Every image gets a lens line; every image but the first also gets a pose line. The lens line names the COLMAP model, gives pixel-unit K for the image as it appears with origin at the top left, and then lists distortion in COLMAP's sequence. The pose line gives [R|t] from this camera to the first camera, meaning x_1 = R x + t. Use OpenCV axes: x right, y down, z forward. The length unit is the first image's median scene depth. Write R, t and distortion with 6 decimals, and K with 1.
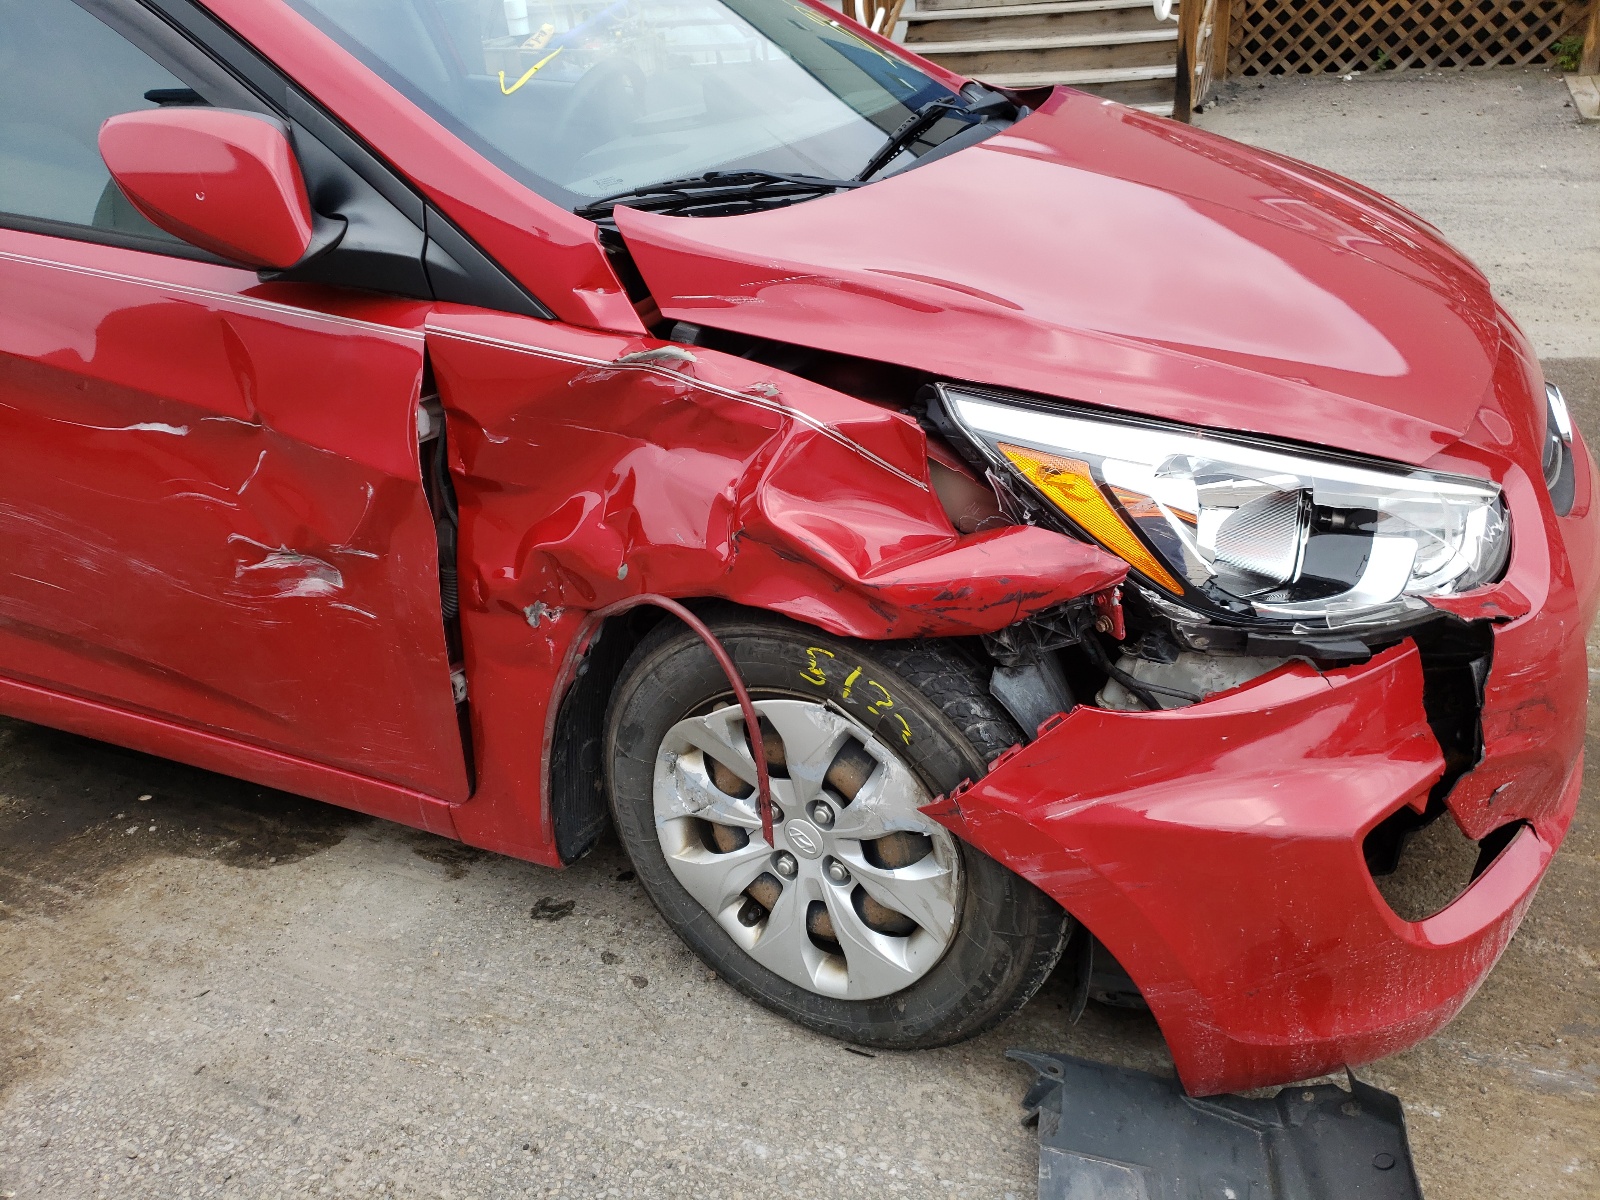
lens RADIAL K [[1260.3, 0, 800.0], [0, 1260.3, 600.0], [0, 0, 1]] dist [-0.006346, -0.001281]
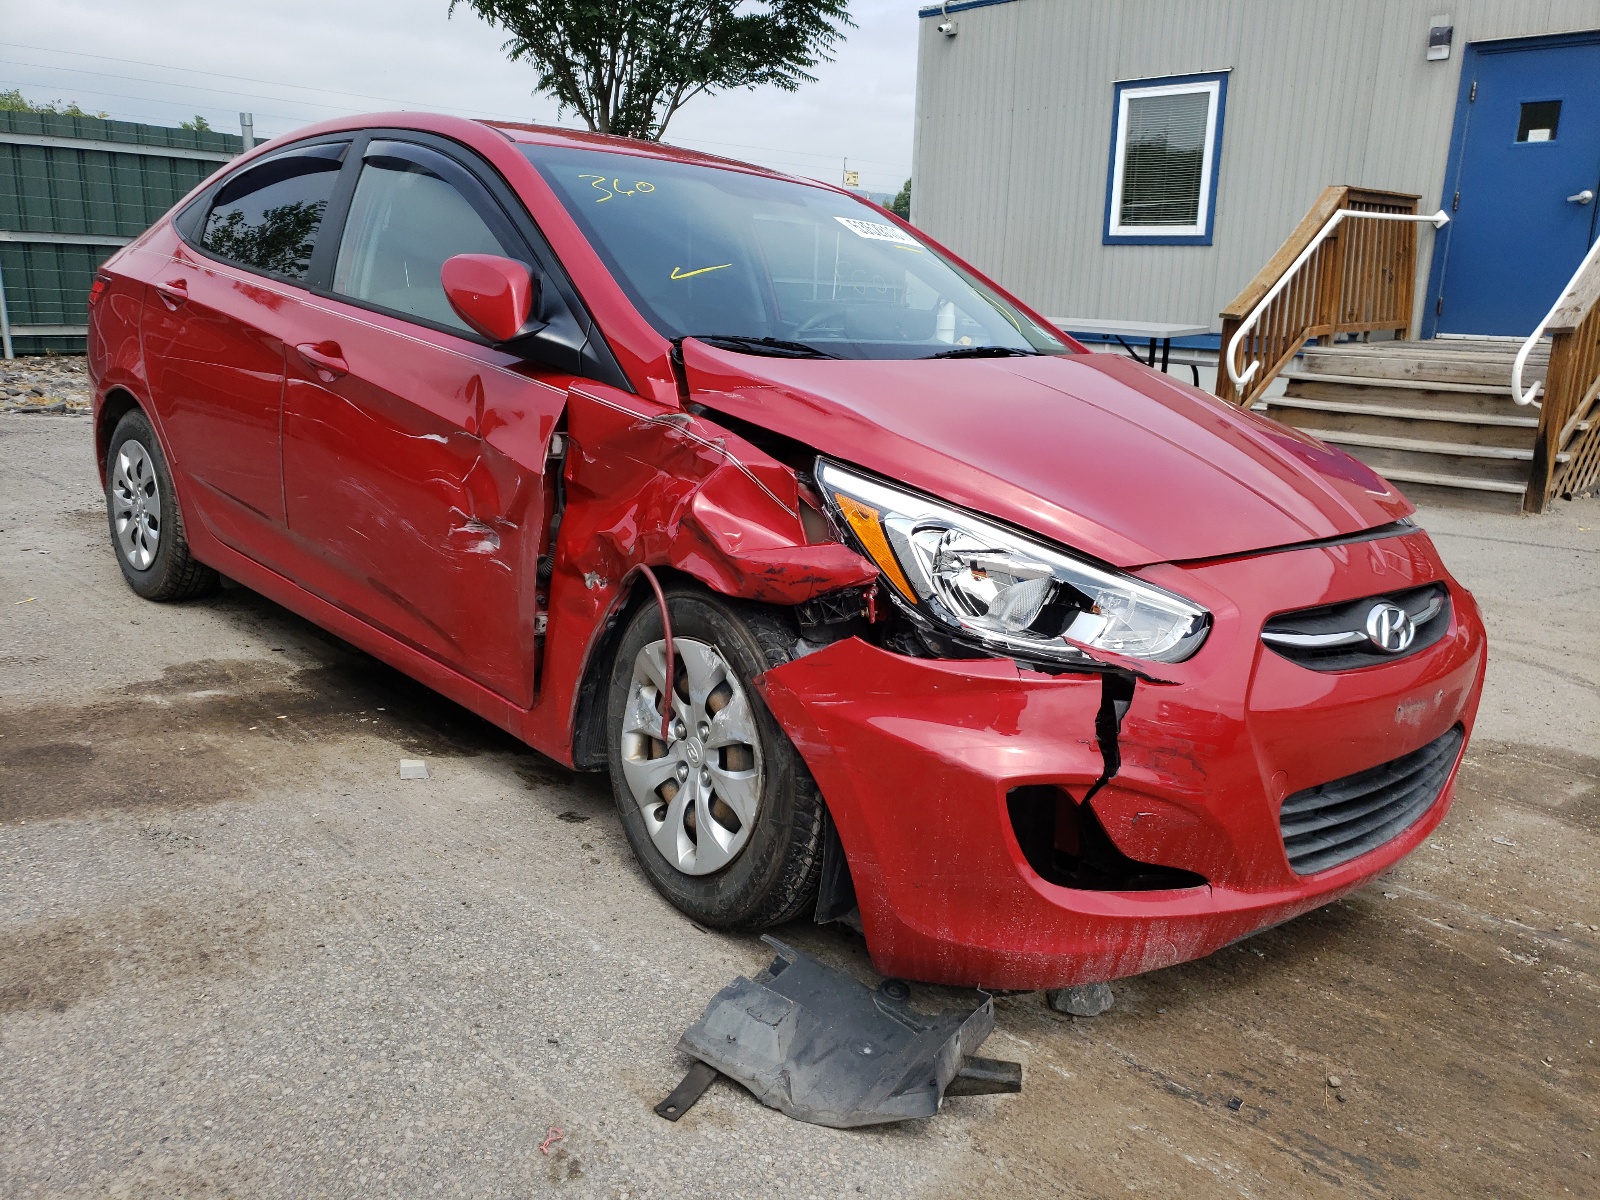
lens RADIAL K [[1196.3, 0, 802.6], [0, 1196.3, 571.6], [0, 0, 1]] dist [0.037345, -0.002476]
pose [[0.928631, 0.201669, -0.311406, 0.540992], [-0.272198, 0.940689, -0.202514, 0.253991], [0.252096, 0.272825, 0.928447, -0.337981]]
